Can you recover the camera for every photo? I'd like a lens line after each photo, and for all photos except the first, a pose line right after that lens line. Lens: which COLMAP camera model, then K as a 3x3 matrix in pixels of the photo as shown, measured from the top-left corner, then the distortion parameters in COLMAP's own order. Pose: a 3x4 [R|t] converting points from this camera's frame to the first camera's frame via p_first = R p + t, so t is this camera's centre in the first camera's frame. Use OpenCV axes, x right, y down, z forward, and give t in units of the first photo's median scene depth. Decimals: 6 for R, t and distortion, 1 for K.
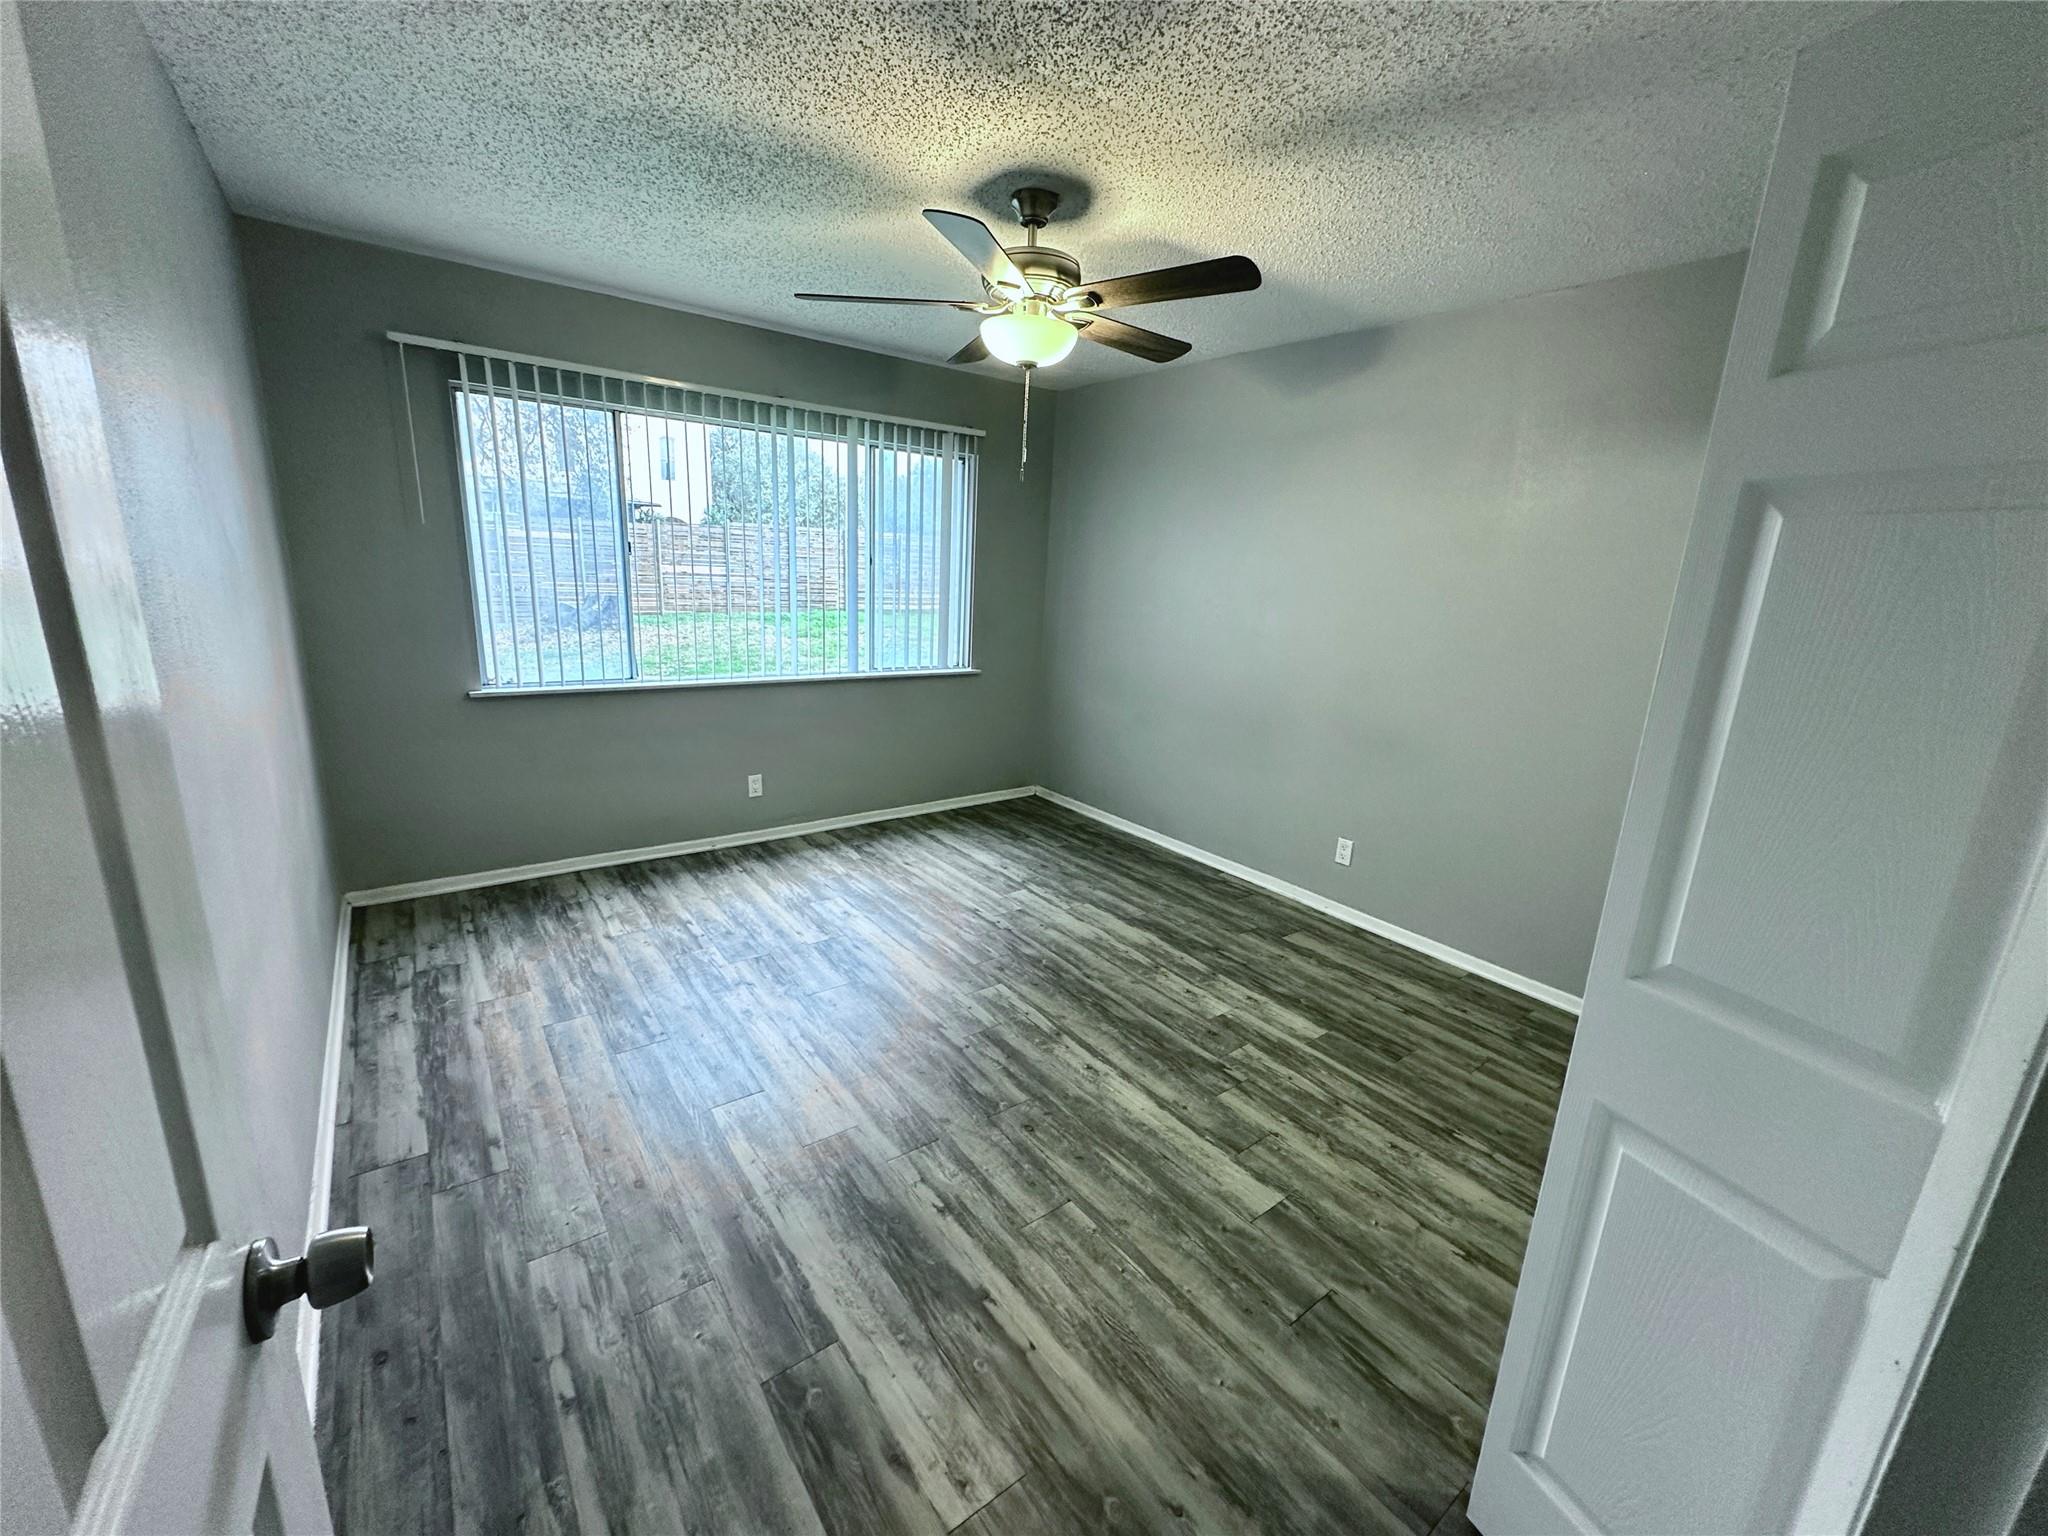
lens RADIAL K [[813.6, 0, 1021.4], [0, 813.6, 767.3], [0, 0, 1]] dist [-0.002700, 0.000407]
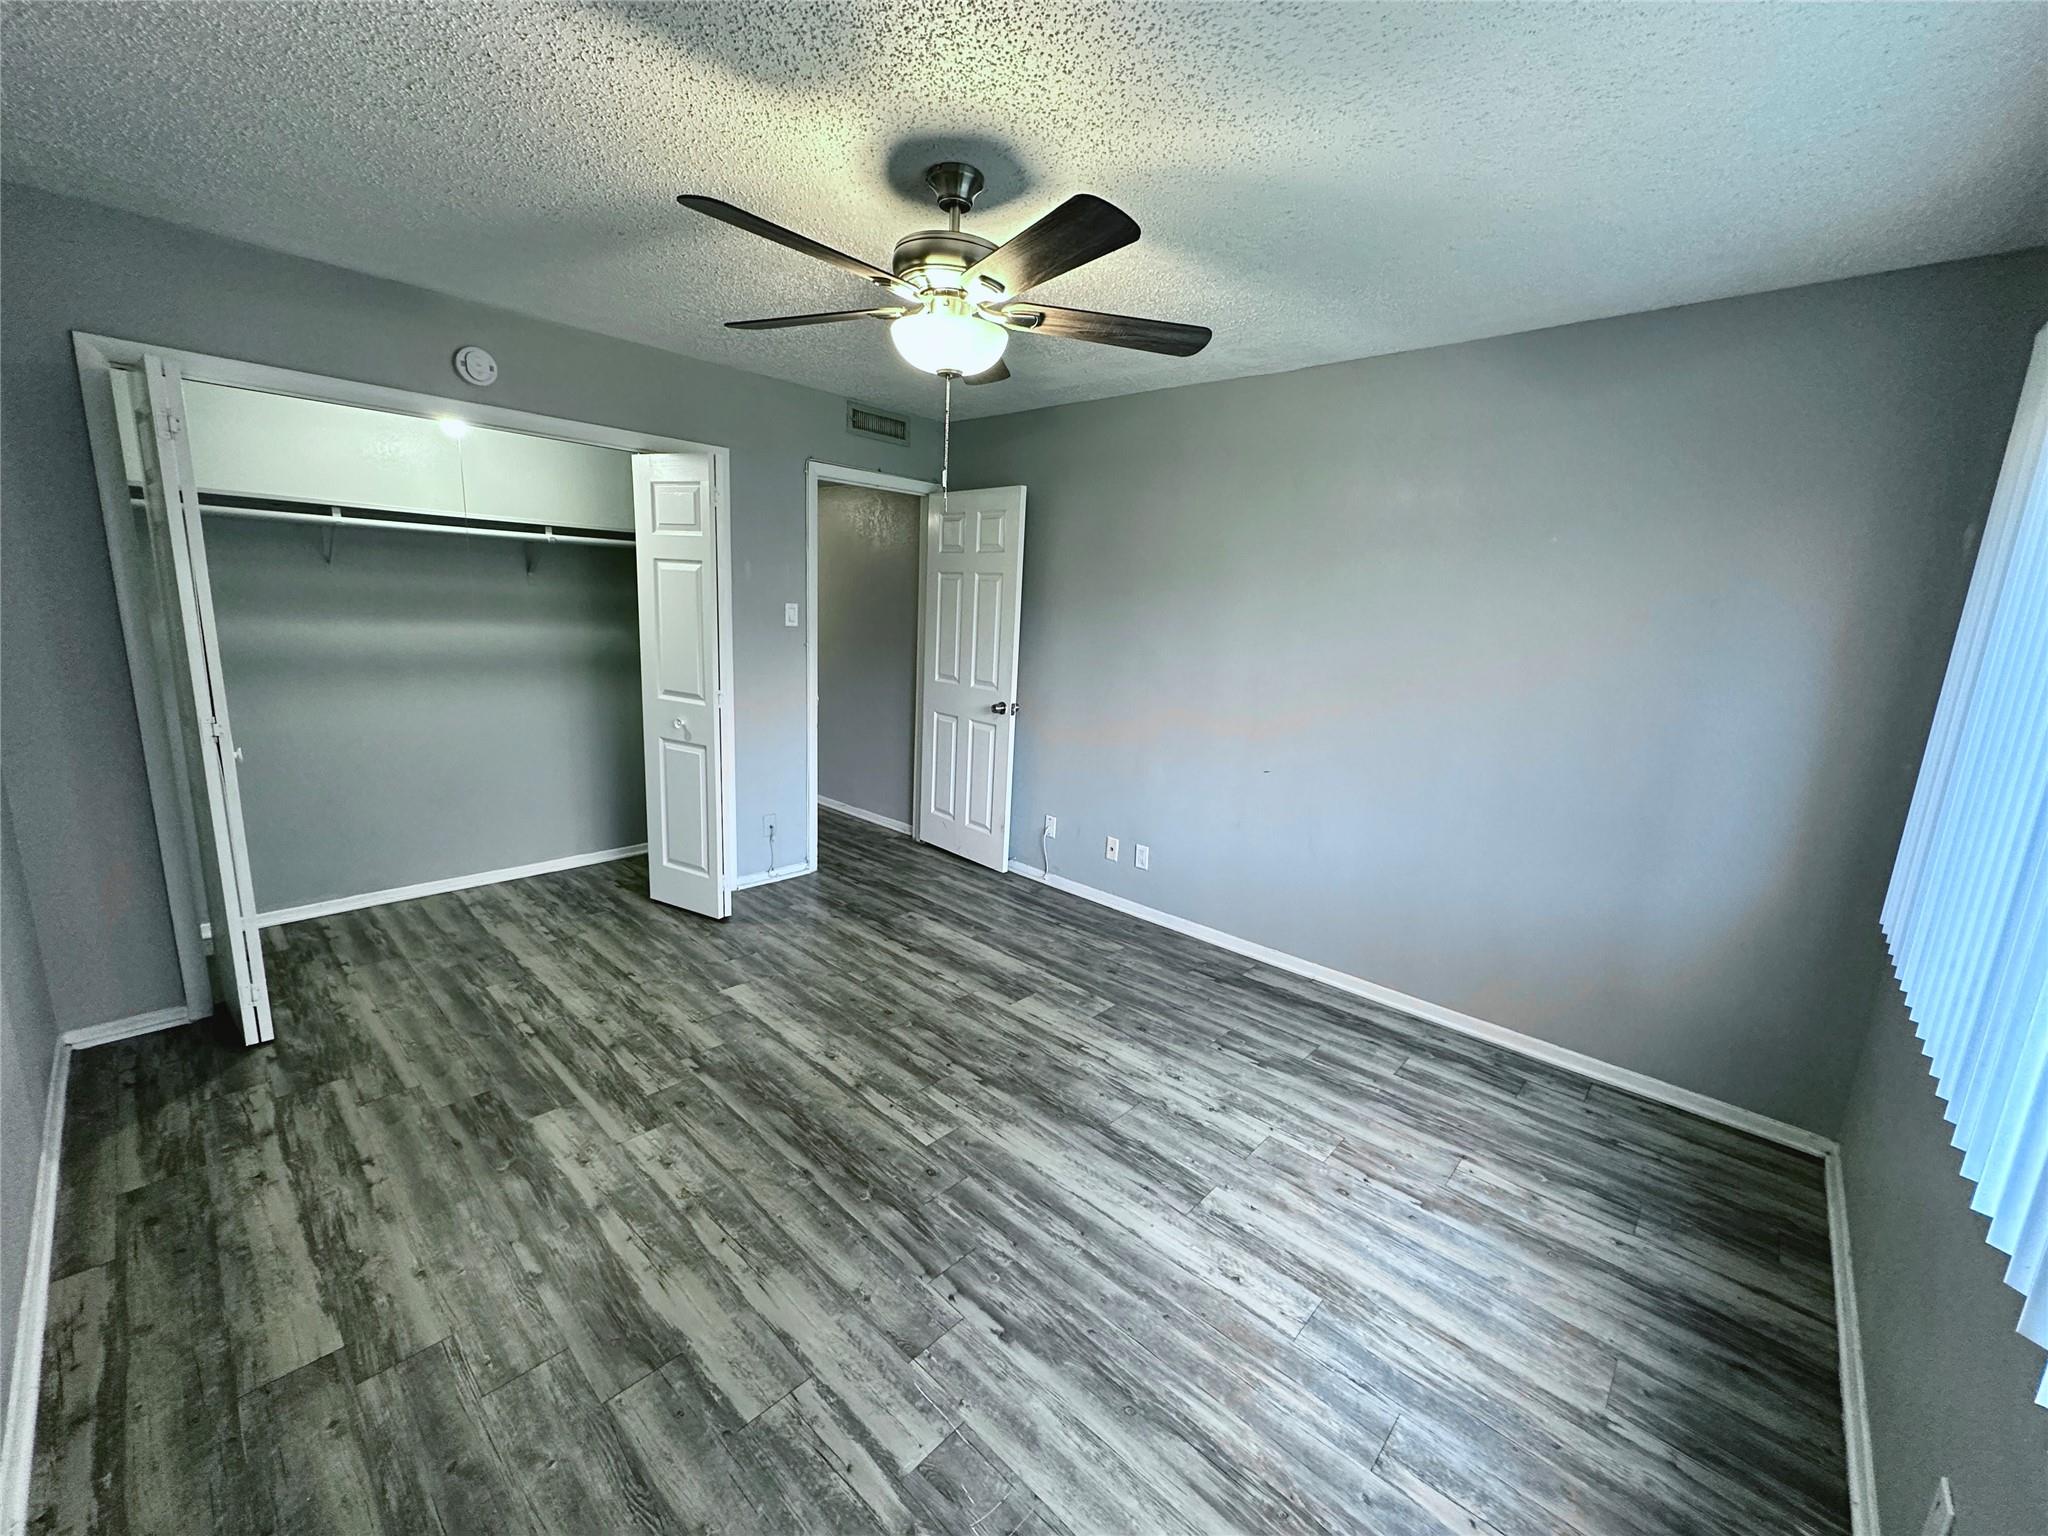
lens RADIAL K [[813.6, 0, 1021.4], [0, 813.6, 767.3], [0, 0, 1]] dist [-0.002700, 0.000407]
pose [[-0.980083, -0.060640, -0.189103, 0.057135], [-0.136238, 0.898132, 0.418088, -0.409080], [0.144486, 0.435524, -0.888506, 1.610837]]
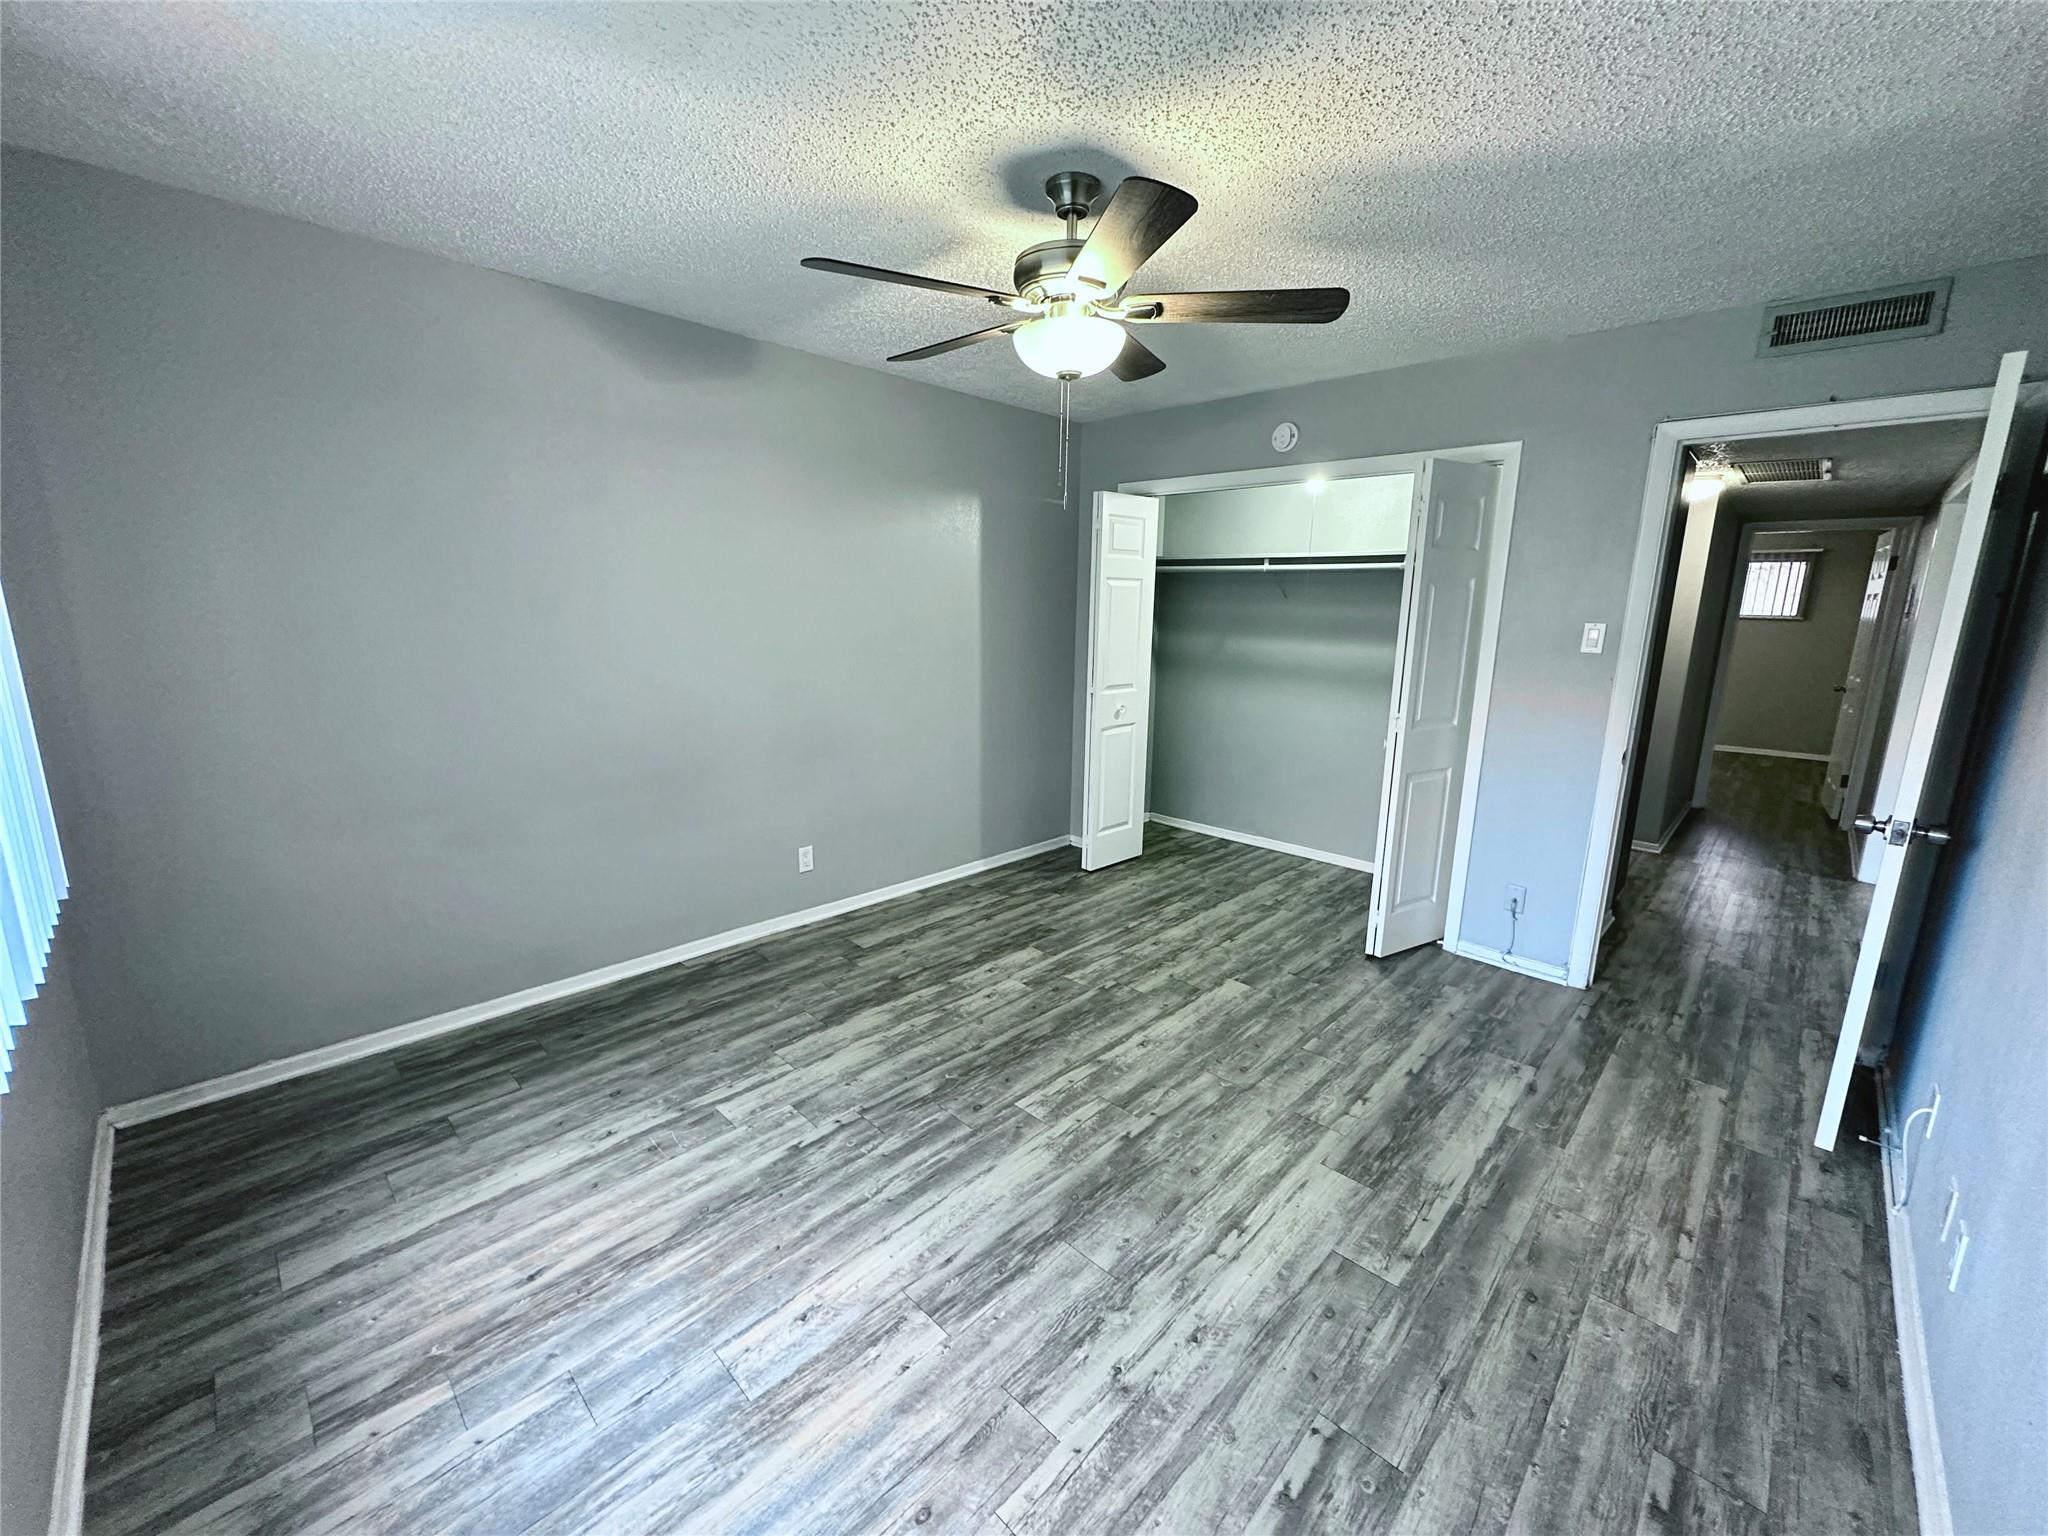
lens RADIAL K [[814.0, 0, 1023.4], [0, 814.0, 767.1], [0, 0, 1]] dist [-0.002937, 0.000838]
pose [[-0.151640, -0.248560, 0.956673, -0.766277], [0.214599, 0.936500, 0.277334, -0.295636], [-0.964859, 0.247357, -0.088670, 1.023179]]
